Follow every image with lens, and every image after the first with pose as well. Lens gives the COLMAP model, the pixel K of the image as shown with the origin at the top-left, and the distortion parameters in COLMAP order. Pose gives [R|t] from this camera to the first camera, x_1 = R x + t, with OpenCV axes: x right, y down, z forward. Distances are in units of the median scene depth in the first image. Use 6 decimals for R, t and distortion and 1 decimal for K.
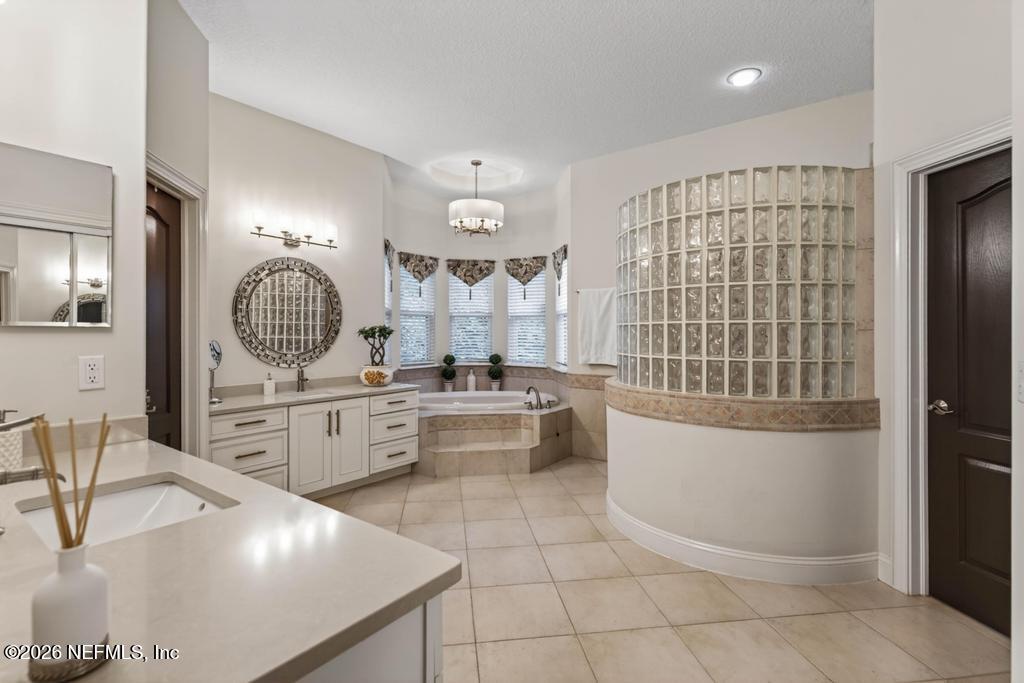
lens RADIAL K [[473.5, 0, 517.9], [0, 473.5, 332.9], [0, 0, 1]] dist [-0.002760, -0.000234]
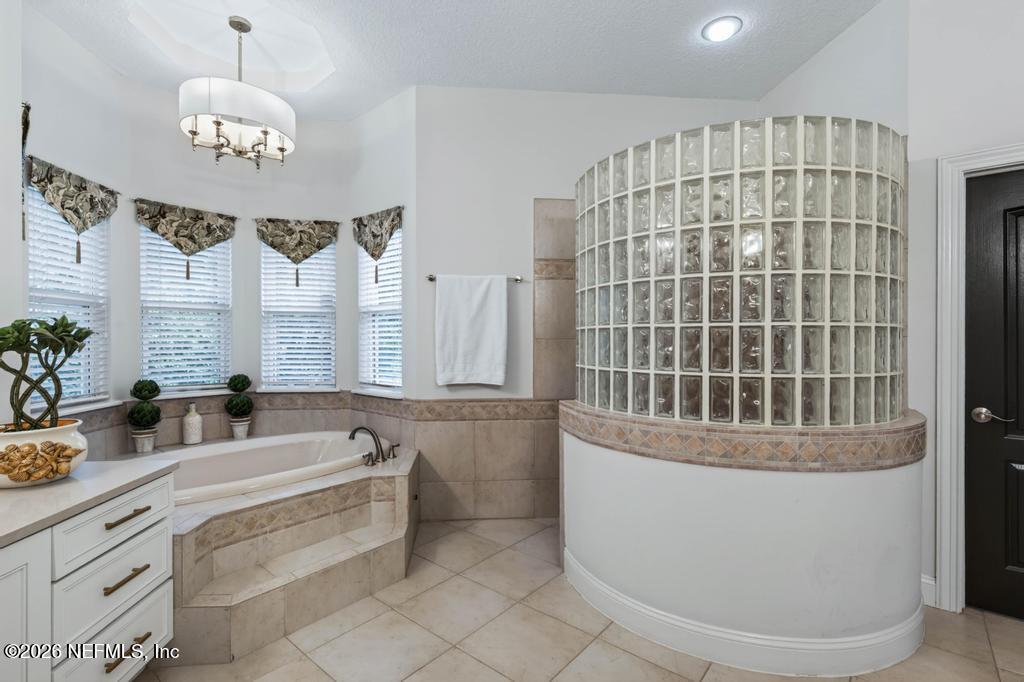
lens RADIAL K [[468.7, 0, 515.0], [0, 468.7, 342.9], [0, 0, 1]] dist [-0.000801, -0.000137]
pose [[0.749870, -0.002733, 0.661580, -0.247108], [-0.001675, 0.999980, 0.006030, 0.001210], [-0.661583, -0.005630, 0.749851, 0.461548]]
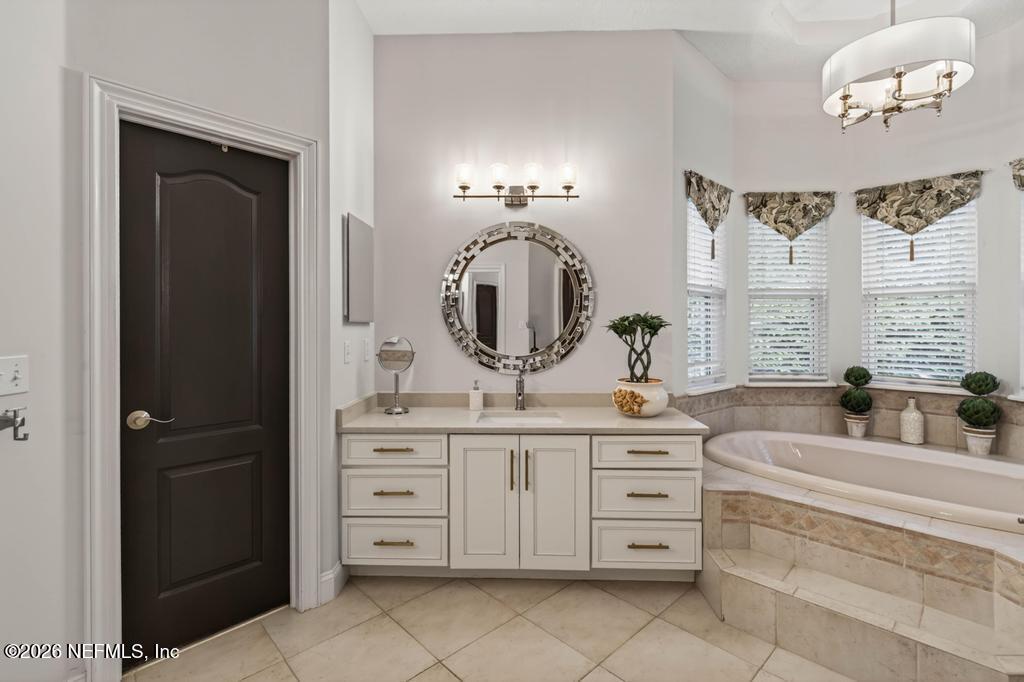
lens RADIAL K [[470.5, 0, 510.8], [0, 470.5, 326.8], [0, 0, 1]] dist [-0.000699, 0.000506]
pose [[0.573162, 0.003174, -0.819436, 0.091756], [0.000016, 0.999992, 0.003884, -0.002045], [0.819442, -0.002239, 0.573158, 0.506360]]
